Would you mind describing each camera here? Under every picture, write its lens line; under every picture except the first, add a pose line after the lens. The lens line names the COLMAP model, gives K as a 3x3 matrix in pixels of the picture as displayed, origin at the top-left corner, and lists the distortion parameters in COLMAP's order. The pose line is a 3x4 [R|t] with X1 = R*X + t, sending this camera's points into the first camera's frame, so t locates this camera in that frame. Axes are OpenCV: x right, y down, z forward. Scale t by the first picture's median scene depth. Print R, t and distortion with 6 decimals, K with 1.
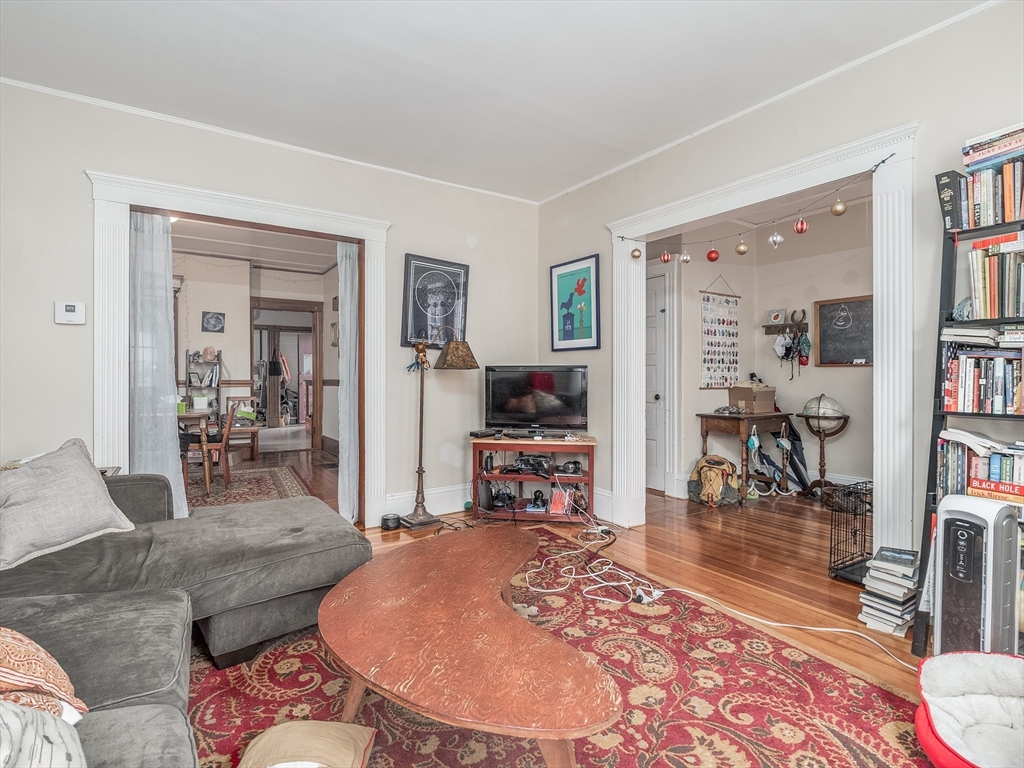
lens RADIAL K [[498.7, 0, 490.8], [0, 498.7, 378.6], [0, 0, 1]] dist [-0.009055, -0.003040]
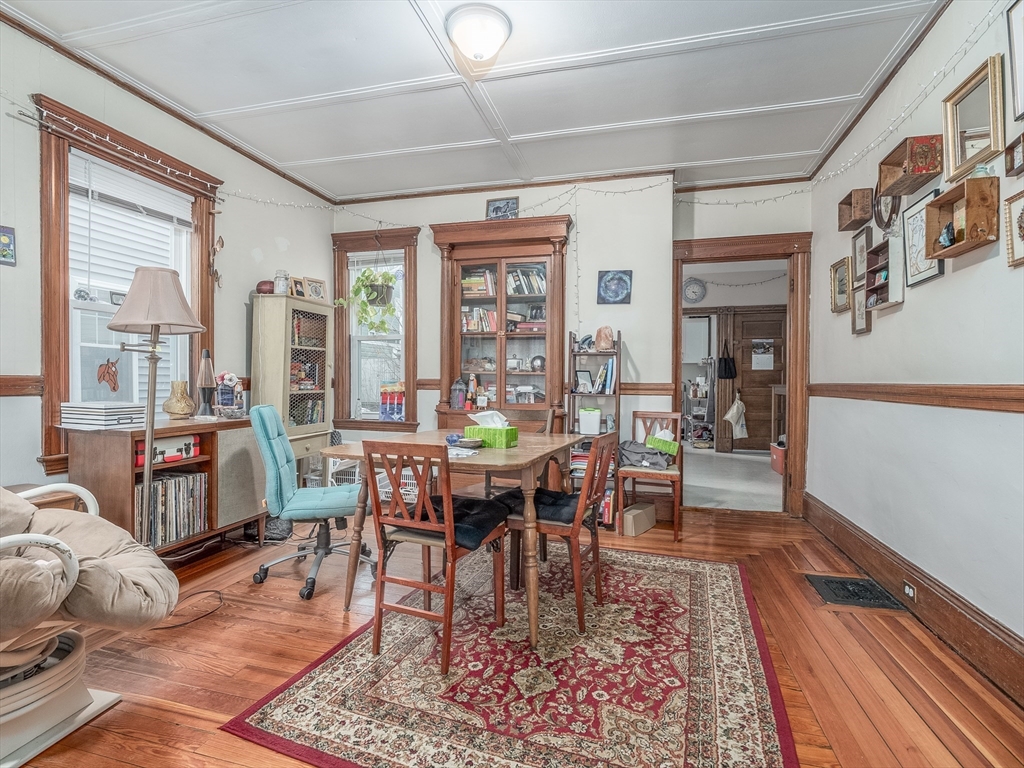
lens RADIAL K [[498.7, 0, 504.9], [0, 498.7, 384.5], [0, 0, 1]] dist [-0.009055, -0.003040]
pose [[0.660749, 0.014885, -0.750459, -0.186704], [-0.013984, 0.999874, 0.007519, 0.002375], [0.750476, 0.005526, 0.660874, 0.494128]]
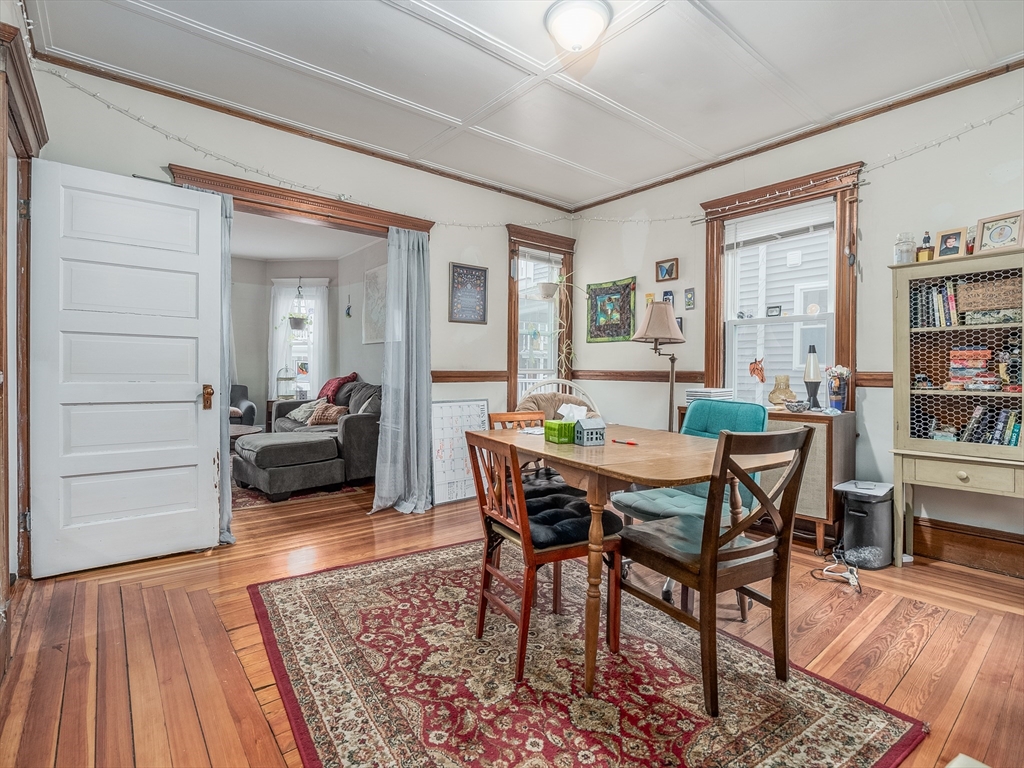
lens RADIAL K [[498.7, 0, 498.9], [0, 498.7, 365.1], [0, 0, 1]] dist [-0.009055, -0.003040]
pose [[-0.995570, -0.006966, -0.093767, -0.918190], [-0.006583, 0.999969, -0.004402, -0.004329], [0.093795, -0.003765, -0.995584, 2.634914]]
